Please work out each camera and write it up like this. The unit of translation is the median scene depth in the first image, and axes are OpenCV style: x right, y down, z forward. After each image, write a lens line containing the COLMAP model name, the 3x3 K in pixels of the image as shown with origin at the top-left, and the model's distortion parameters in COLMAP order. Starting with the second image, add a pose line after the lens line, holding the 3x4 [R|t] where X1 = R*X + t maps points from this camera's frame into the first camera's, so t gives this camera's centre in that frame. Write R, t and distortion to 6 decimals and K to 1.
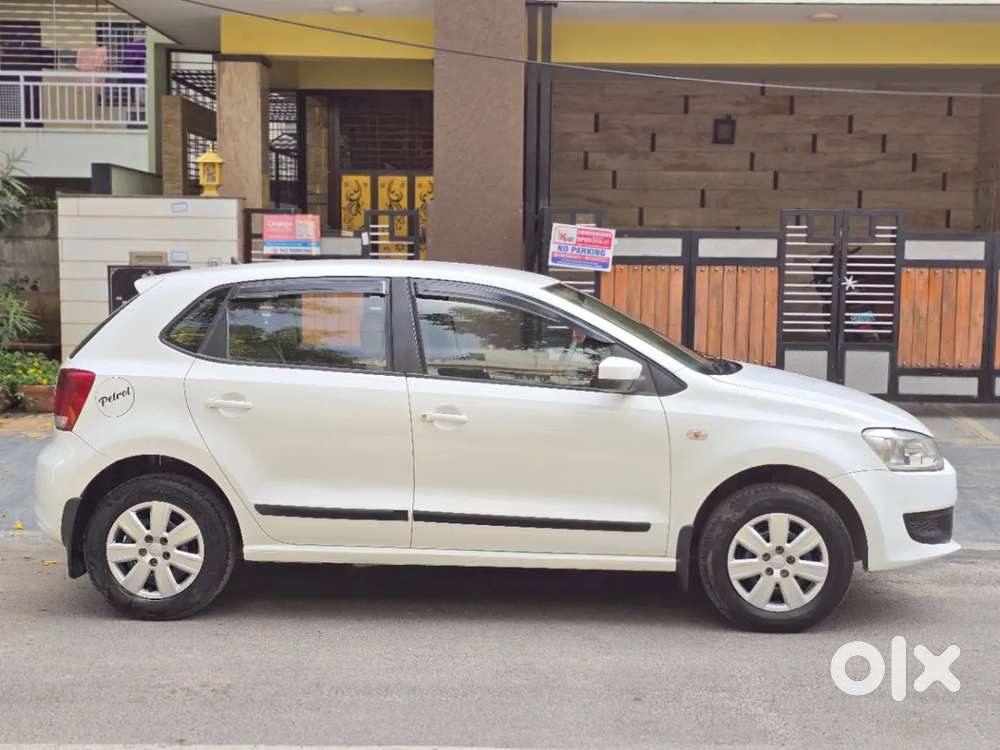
lens RADIAL K [[1321.1, 0, 506.9], [0, 1321.1, 372.2], [0, 0, 1]] dist [0.180372, 0.000000]
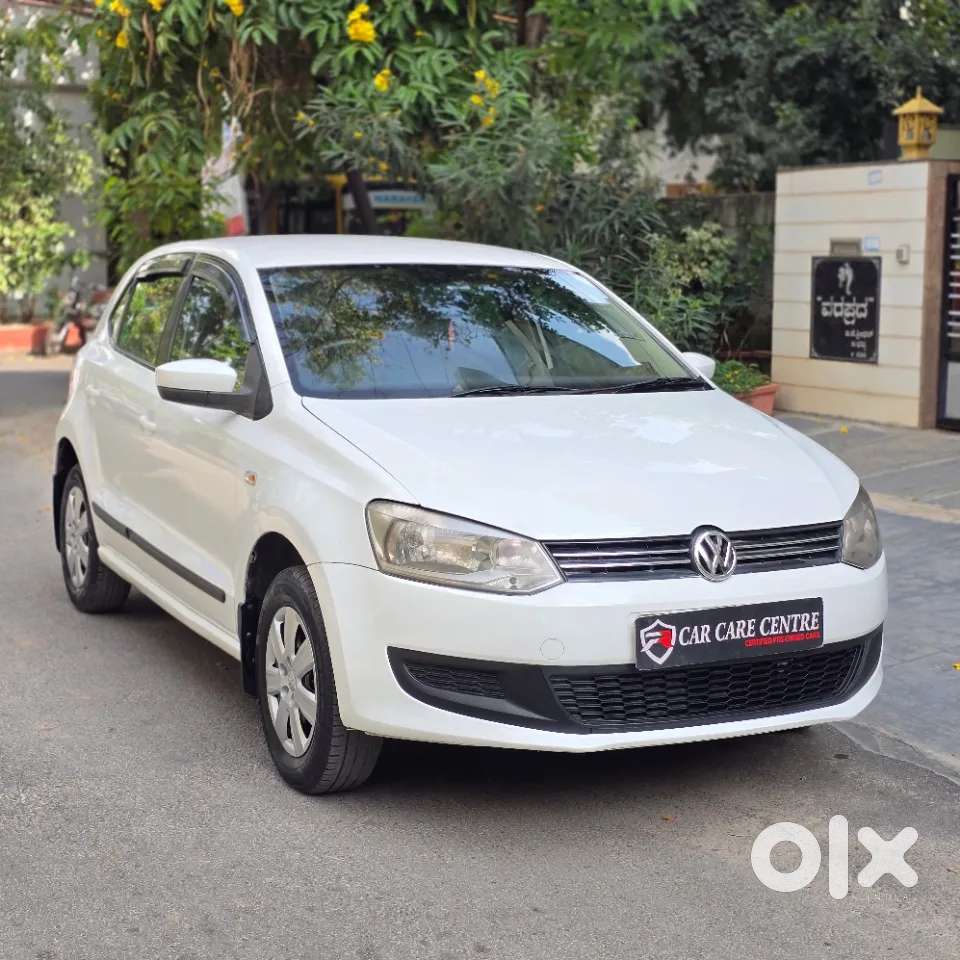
lens RADIAL K [[1721.5, 0, 492.0], [0, 1721.5, 487.3], [0, 0, 1]] dist [0.080070, 0.000000]
pose [[0.479968, 0.114076, -0.869838, 0.511706], [-0.078189, 0.993126, 0.087100, -0.018765], [0.873795, 0.026207, 0.485589, 0.346281]]
